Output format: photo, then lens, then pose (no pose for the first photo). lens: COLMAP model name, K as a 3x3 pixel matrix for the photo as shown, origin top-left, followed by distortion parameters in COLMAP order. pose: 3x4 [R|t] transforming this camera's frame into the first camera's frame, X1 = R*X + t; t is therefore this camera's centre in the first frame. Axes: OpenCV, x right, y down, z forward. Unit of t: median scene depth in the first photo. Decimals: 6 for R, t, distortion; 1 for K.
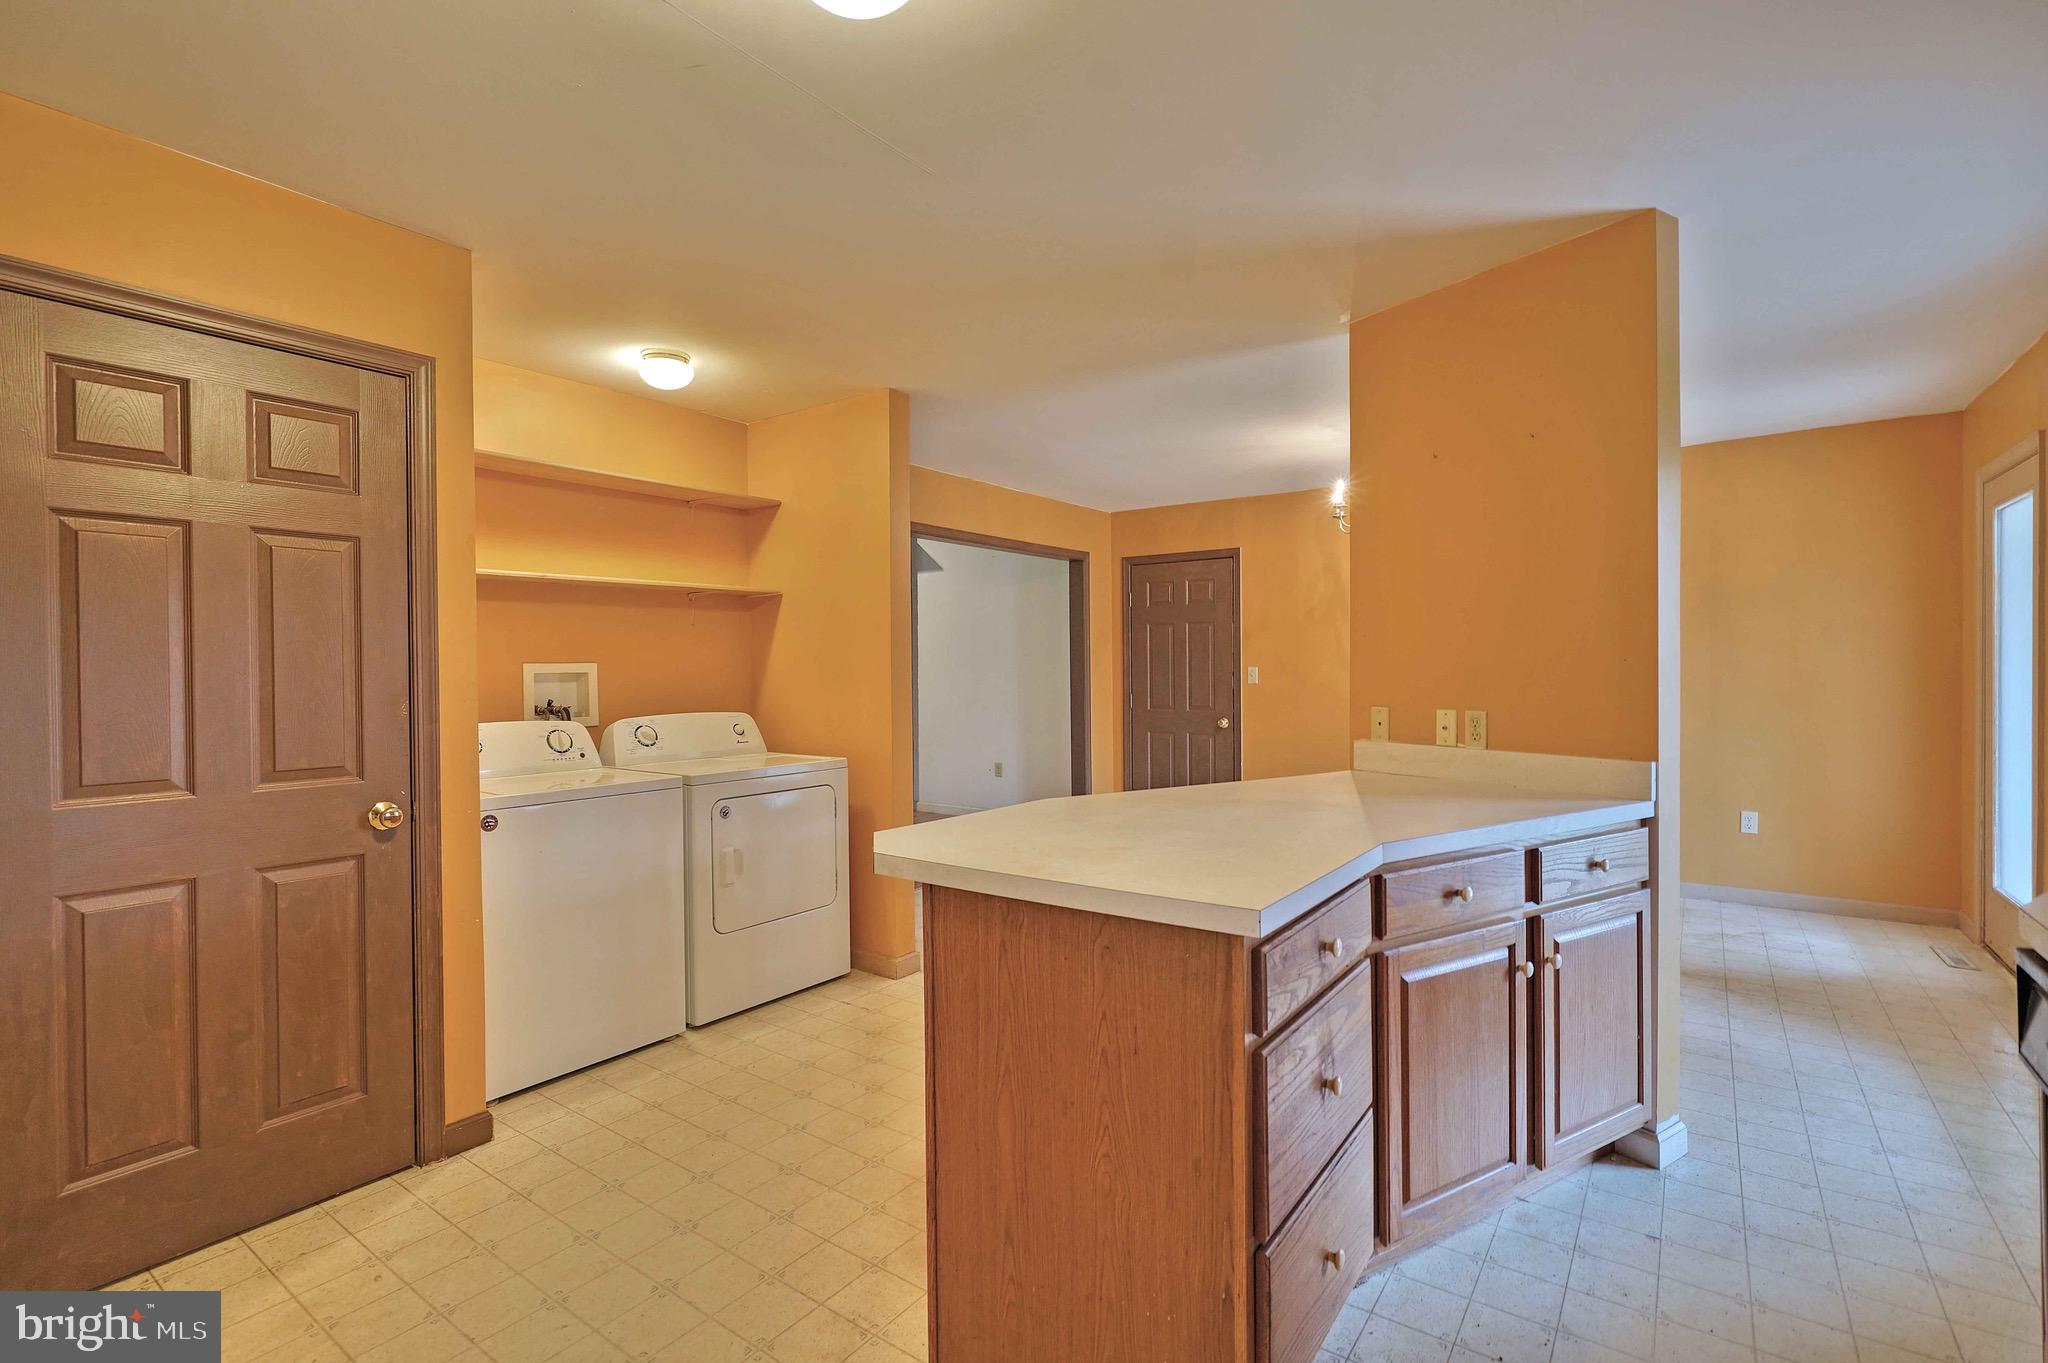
lens RADIAL K [[940.9, 0, 1018.2], [0, 940.9, 663.6], [0, 0, 1]] dist [-0.008088, 0.000635]
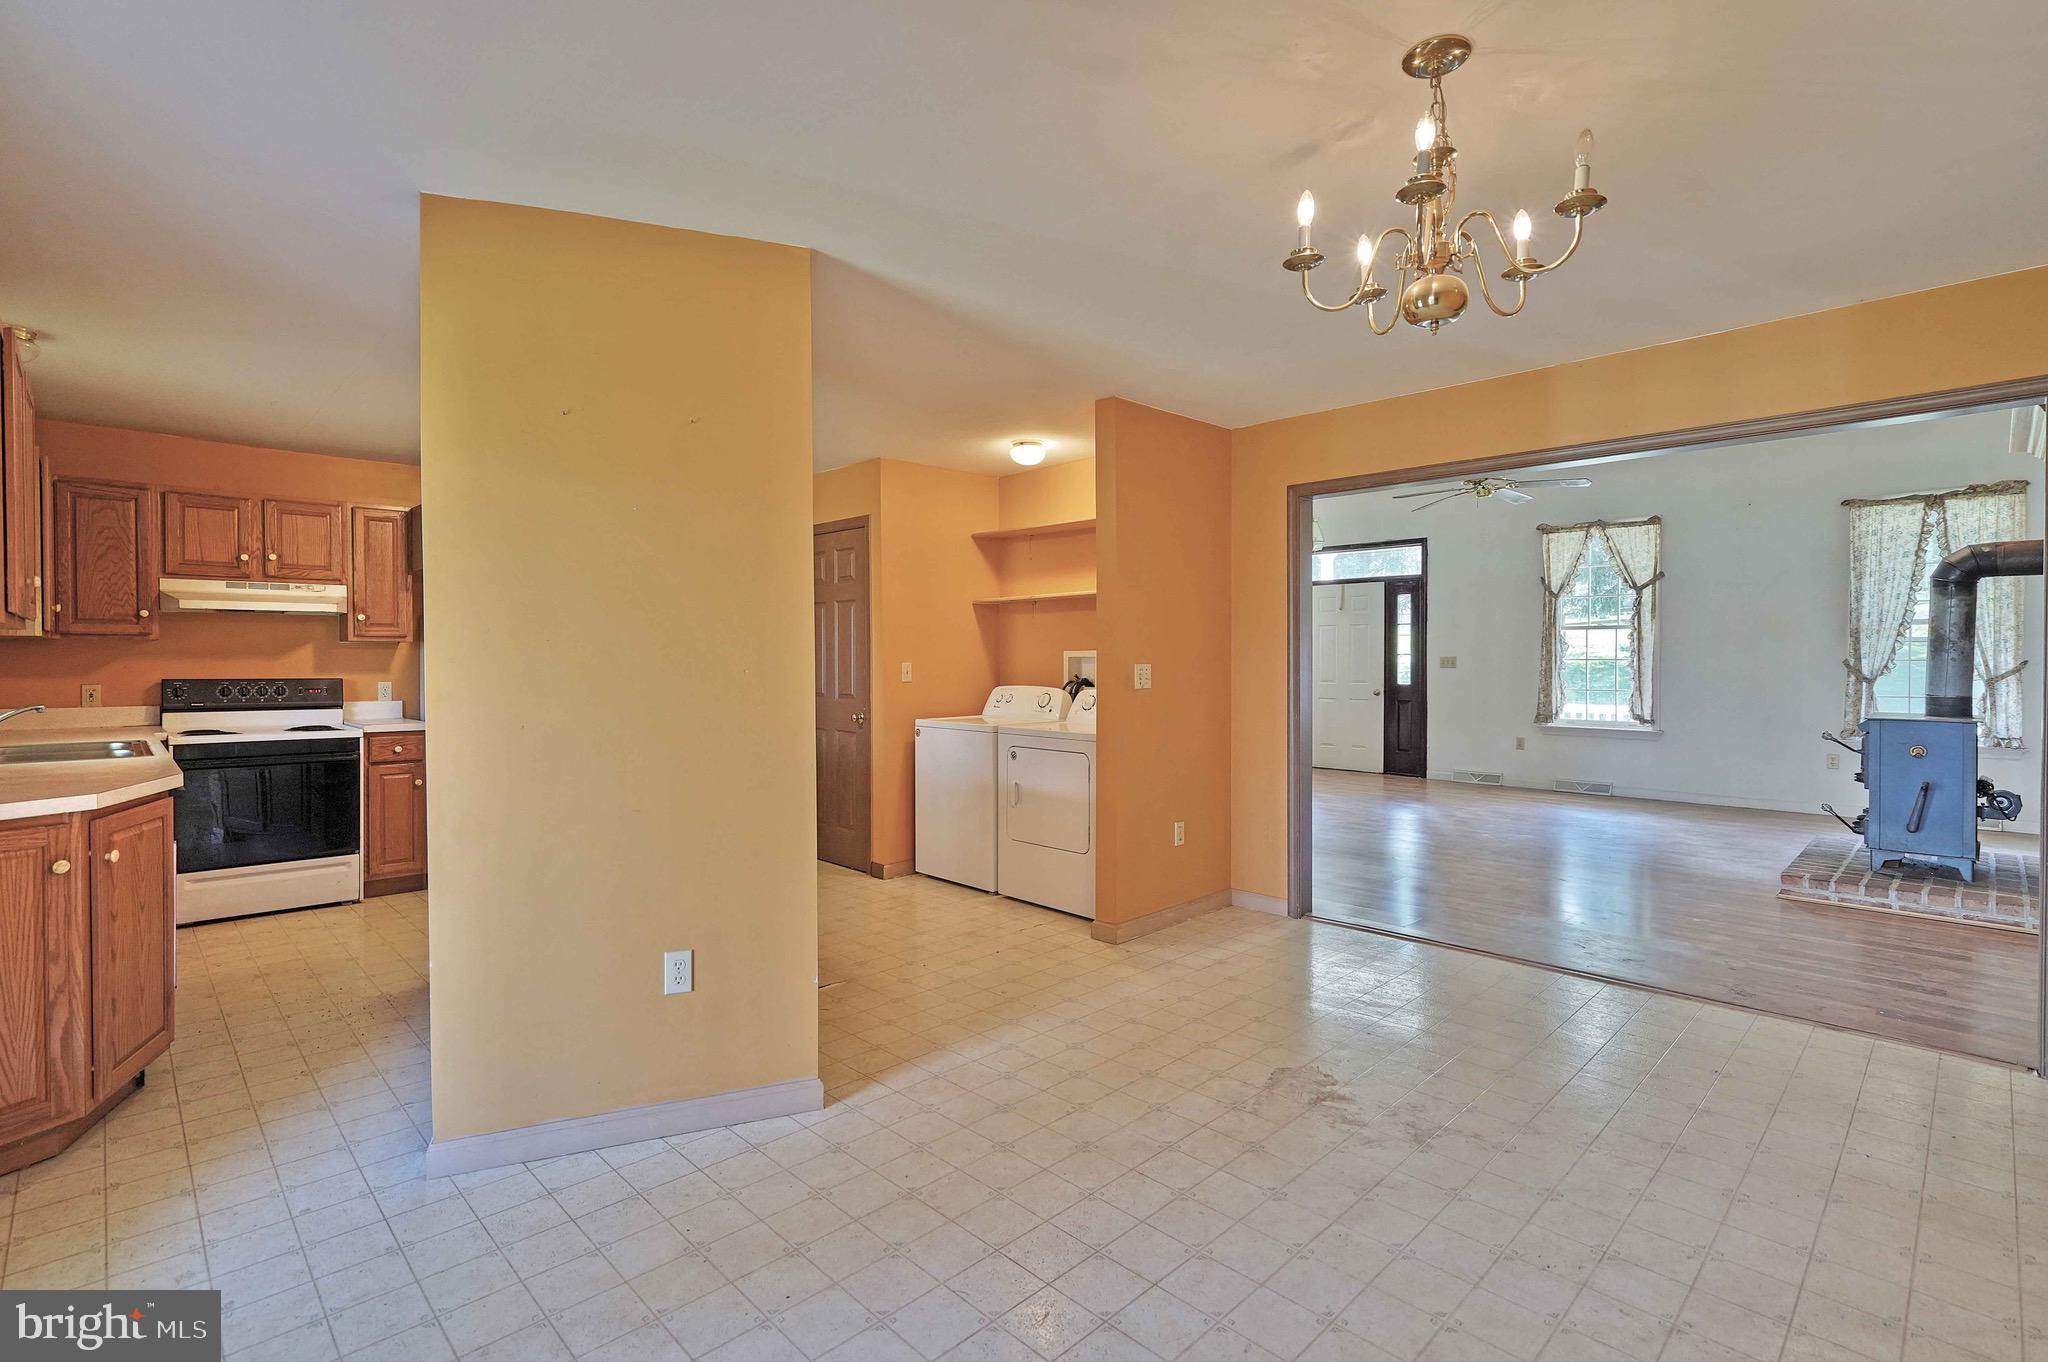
lens RADIAL K [[940.9, 0, 1018.2], [0, 940.9, 663.1], [0, 0, 1]] dist [-0.008088, 0.000635]
pose [[-0.167562, 0.019567, -0.985667, 1.106982], [0.005245, 0.999807, 0.018956, -0.010177], [0.985848, -0.001993, -0.167633, 1.259522]]
